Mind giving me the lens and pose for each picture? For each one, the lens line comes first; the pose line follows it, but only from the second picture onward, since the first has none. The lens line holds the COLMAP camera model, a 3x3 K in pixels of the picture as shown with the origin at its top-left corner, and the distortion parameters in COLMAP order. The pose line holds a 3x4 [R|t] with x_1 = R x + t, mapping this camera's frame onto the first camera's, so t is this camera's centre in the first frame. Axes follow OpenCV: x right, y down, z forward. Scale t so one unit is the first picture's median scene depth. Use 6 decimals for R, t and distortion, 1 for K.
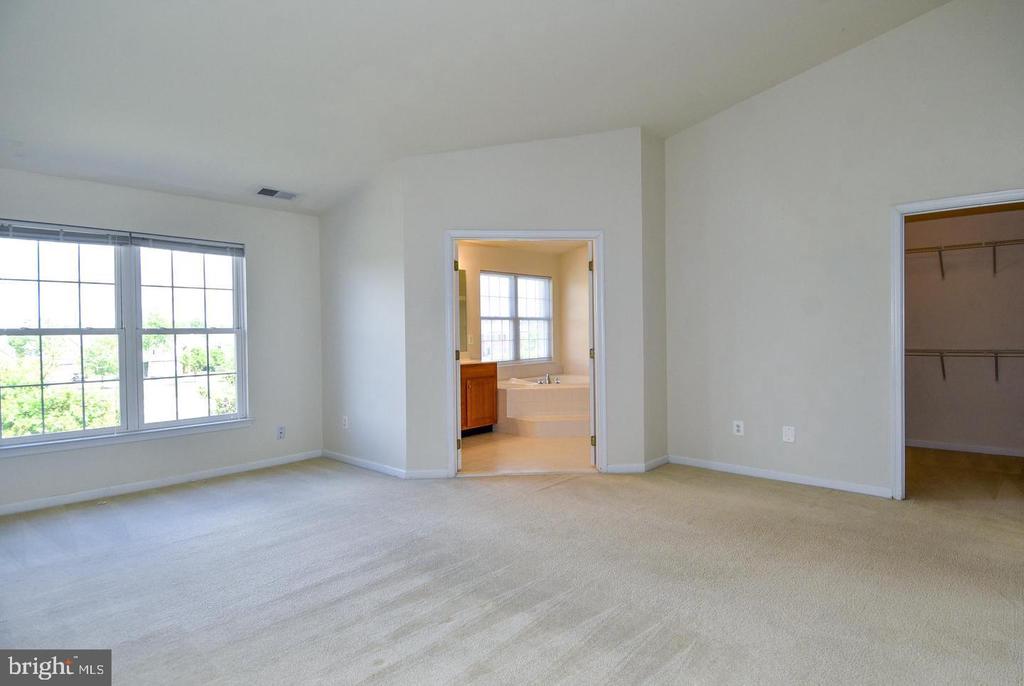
lens RADIAL K [[518.1, 0, 539.6], [0, 518.1, 334.6], [0, 0, 1]] dist [0.038880, -0.037833]
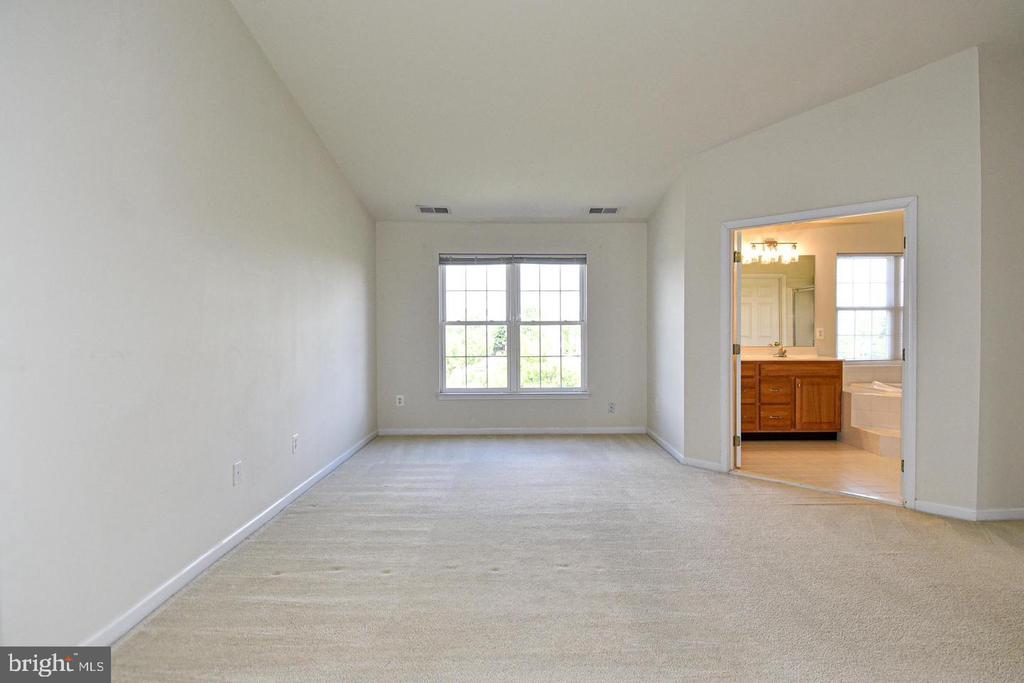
lens RADIAL K [[529.0, 0, 552.8], [0, 529.0, 334.4], [0, 0, 1]] dist [0.051313, -0.047444]
pose [[0.692349, 0.020112, -0.721282, 0.317347], [-0.008702, 0.999772, 0.019524, -0.004387], [0.721510, -0.007241, 0.692366, 0.062769]]
